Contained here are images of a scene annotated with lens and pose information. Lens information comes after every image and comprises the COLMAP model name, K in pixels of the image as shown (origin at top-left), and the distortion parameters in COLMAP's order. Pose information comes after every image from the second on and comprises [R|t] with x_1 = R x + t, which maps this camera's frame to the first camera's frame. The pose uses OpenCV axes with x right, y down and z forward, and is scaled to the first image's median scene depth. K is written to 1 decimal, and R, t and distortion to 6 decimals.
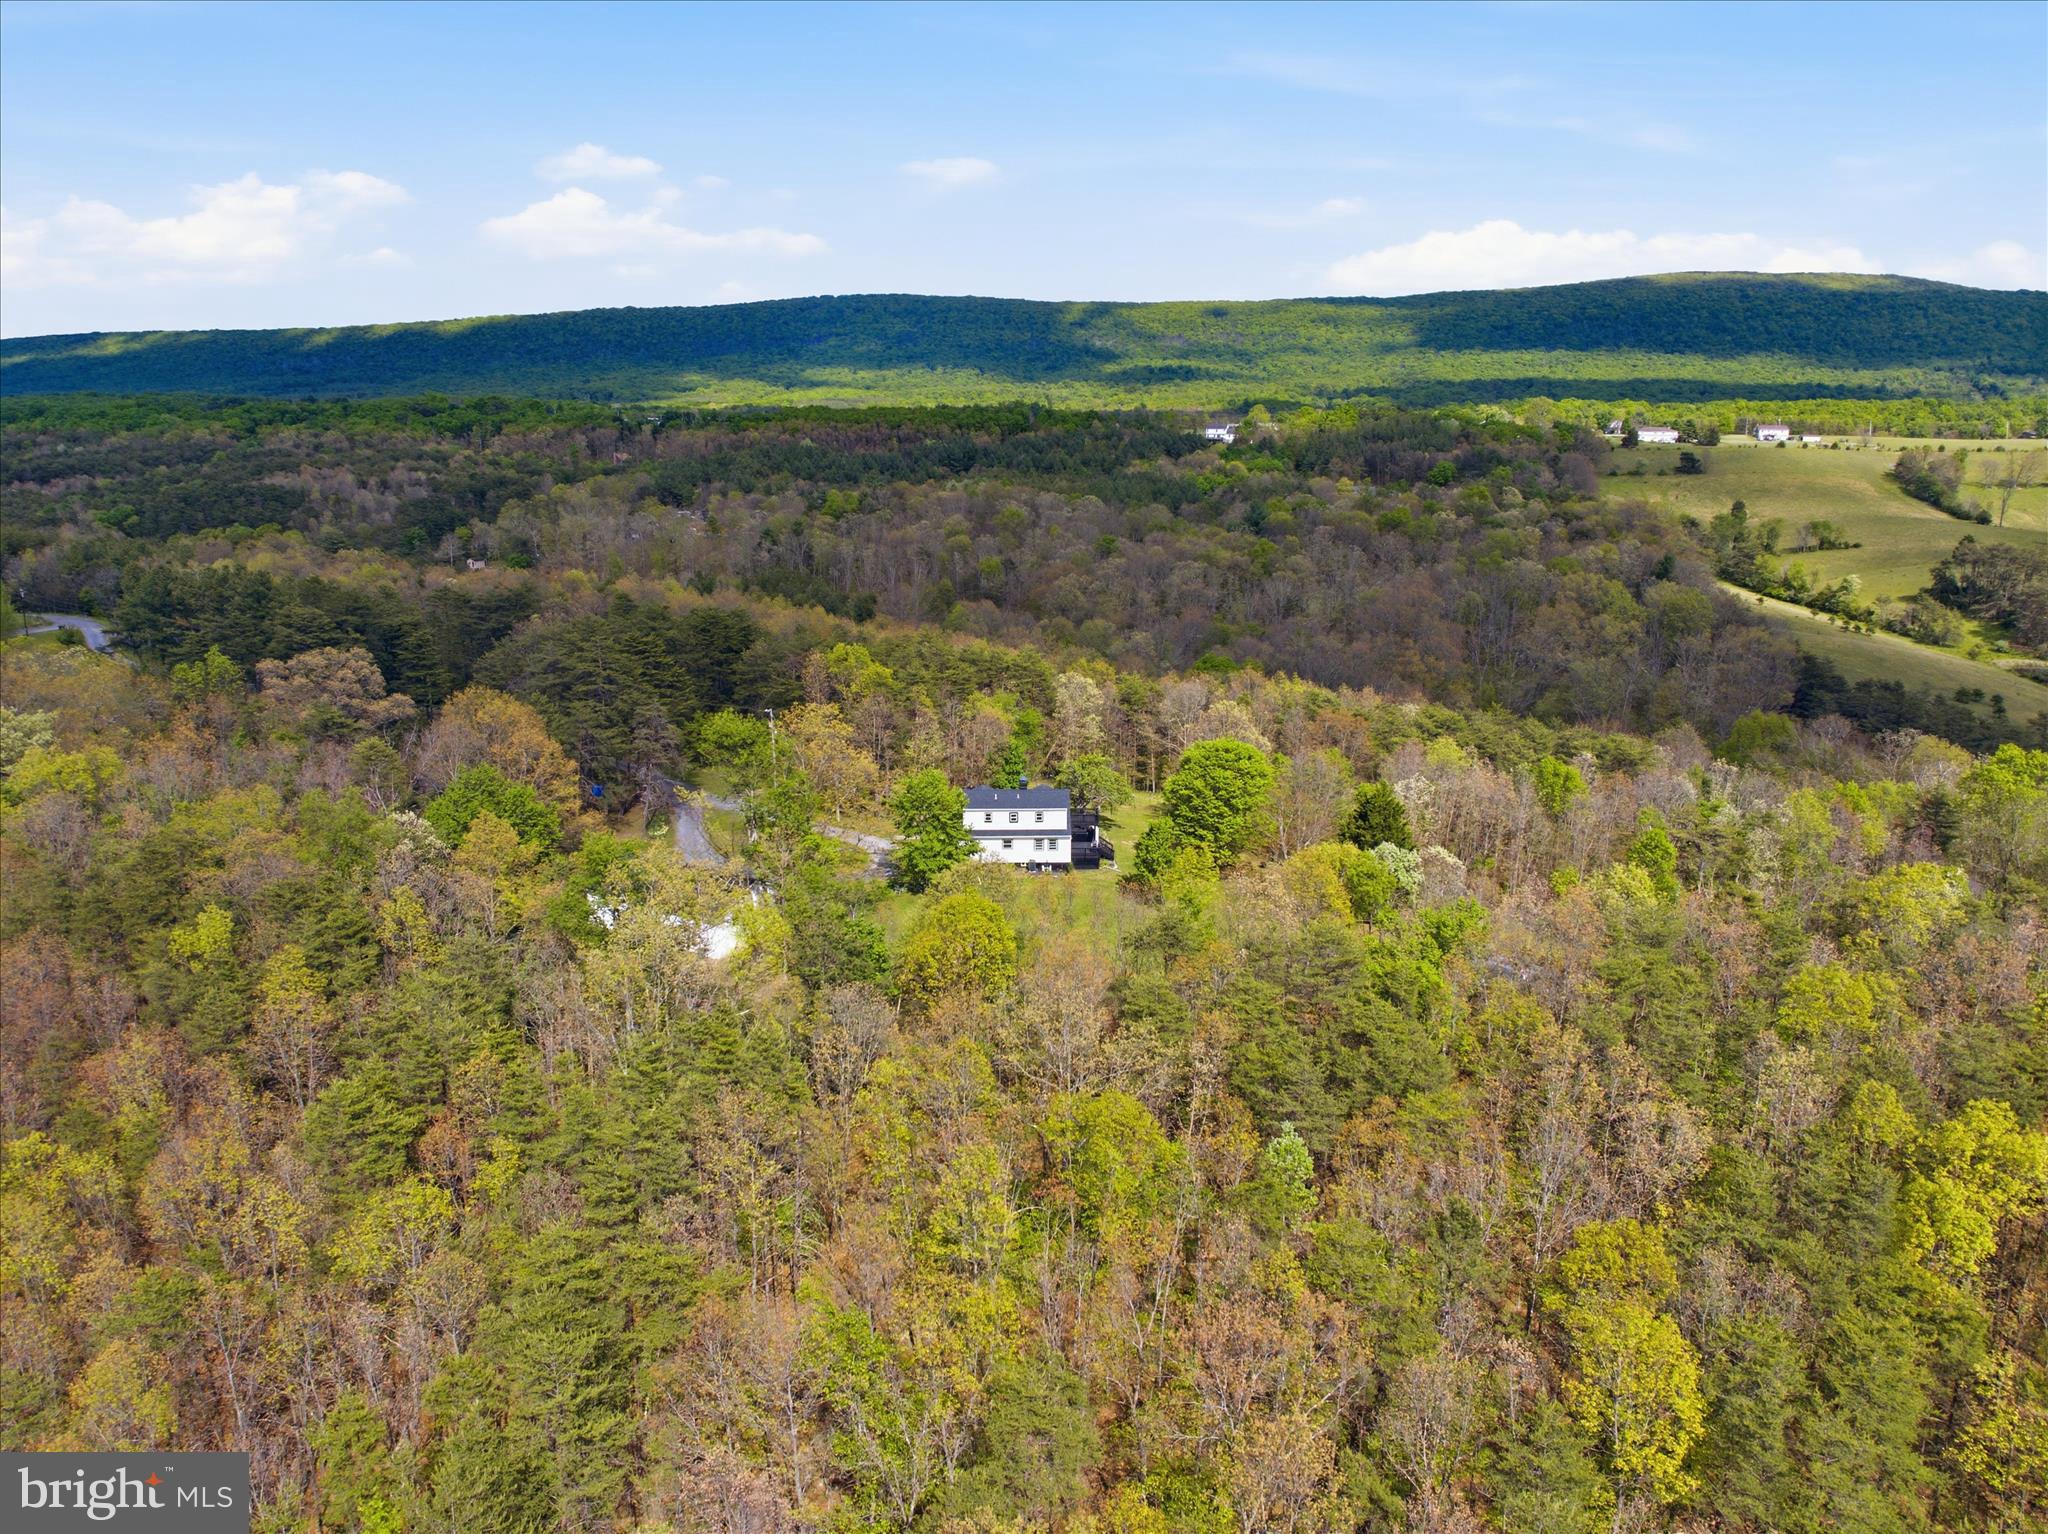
lens RADIAL K [[1445.3, 0, 1036.0], [0, 1445.3, 747.9], [0, 0, 1]] dist [-0.041361, 0.002642]
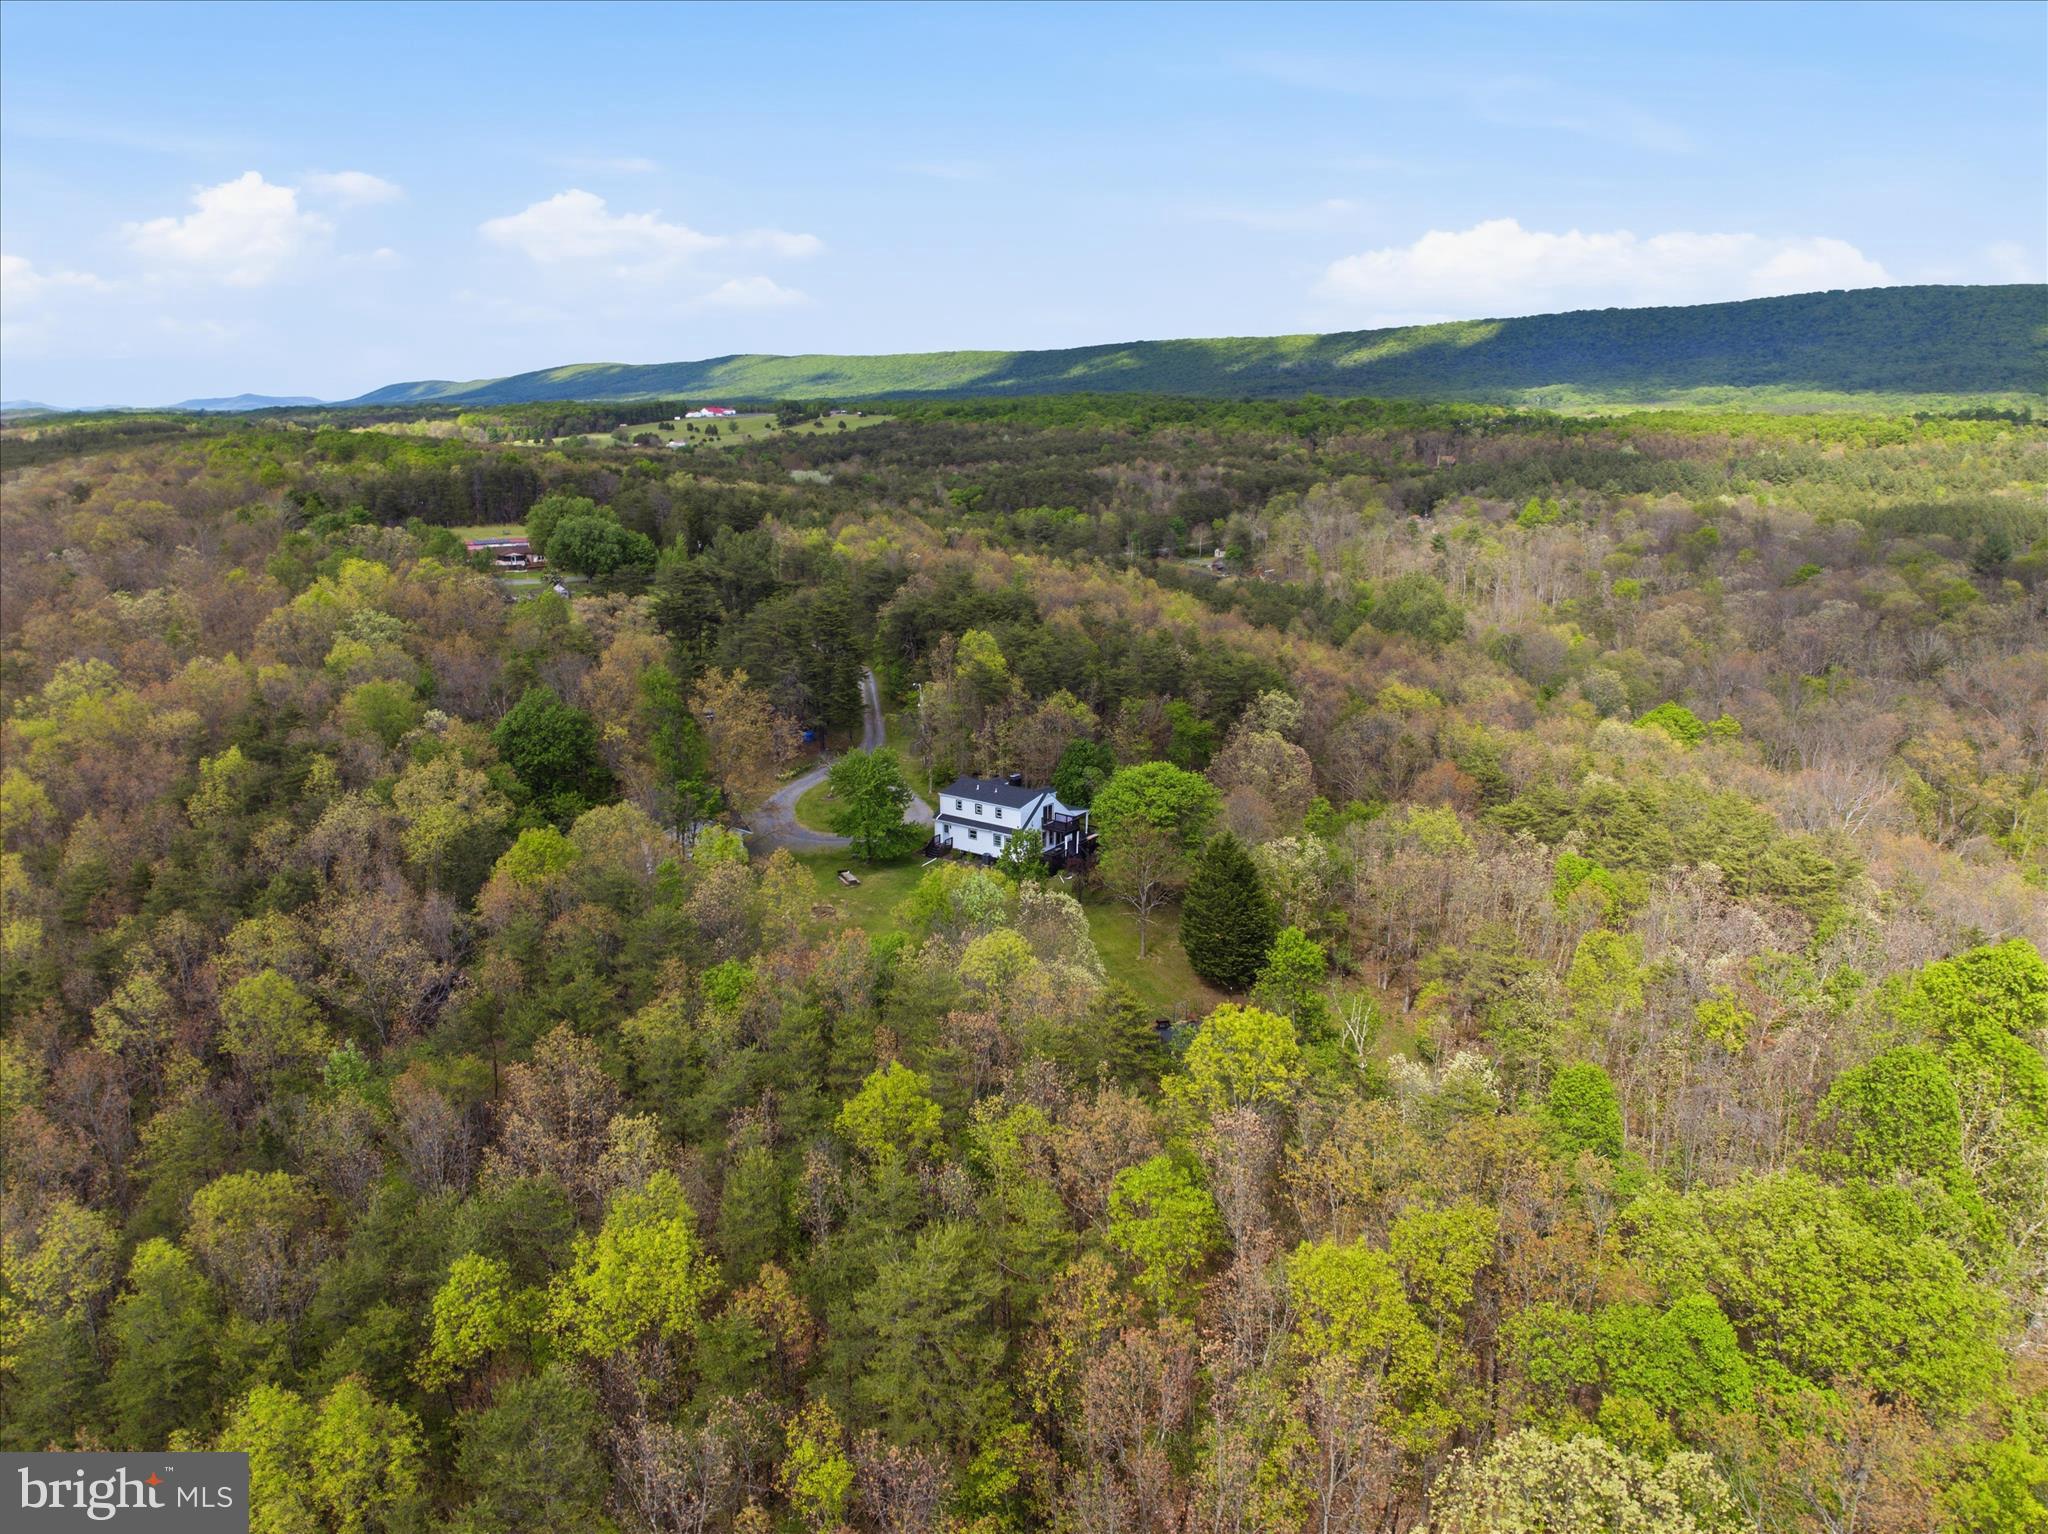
lens RADIAL K [[1441.3, 0, 1035.6], [0, 1441.3, 760.9], [0, 0, 1]] dist [-0.039067, 0.001321]
pose [[0.793013, 0.145462, -0.591584, 0.205525], [-0.141537, 0.988496, 0.053329, -0.015213], [0.592536, 0.041441, 0.804478, 0.069447]]
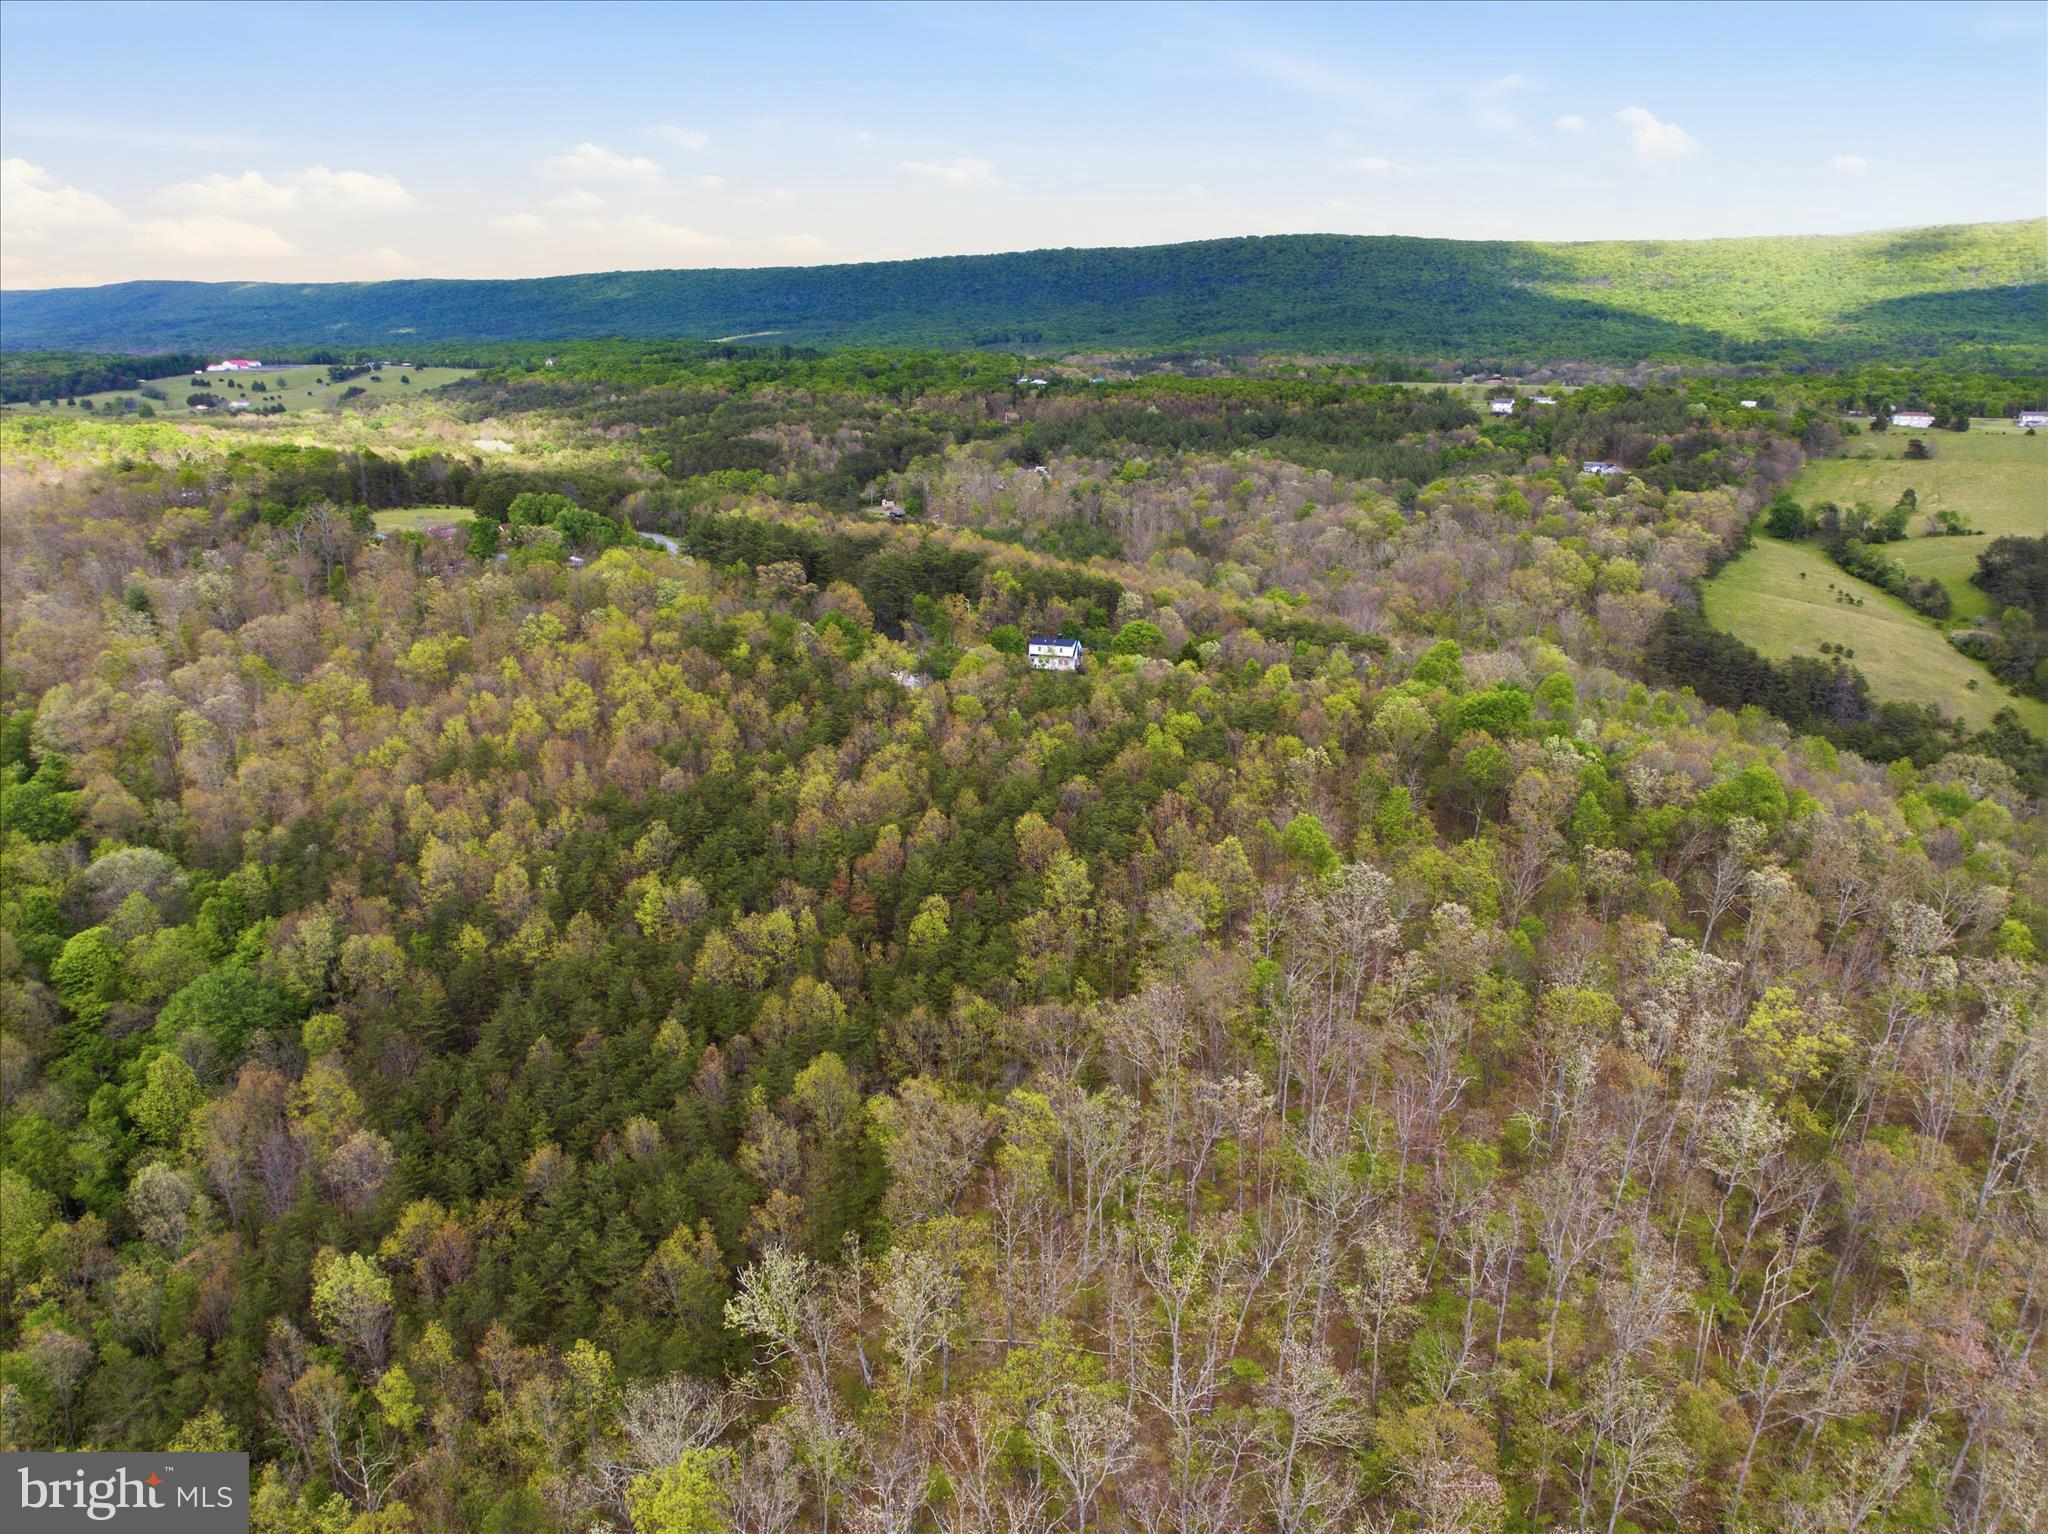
lens RADIAL K [[1441.3, 0, 1035.6], [0, 1441.3, 760.9], [0, 0, 1]] dist [-0.039067, 0.001321]
pose [[0.956702, 0.085461, -0.278240, 0.208609], [-0.069482, 0.995343, 0.066812, 0.024809], [0.282654, -0.044587, 0.958185, -0.414229]]
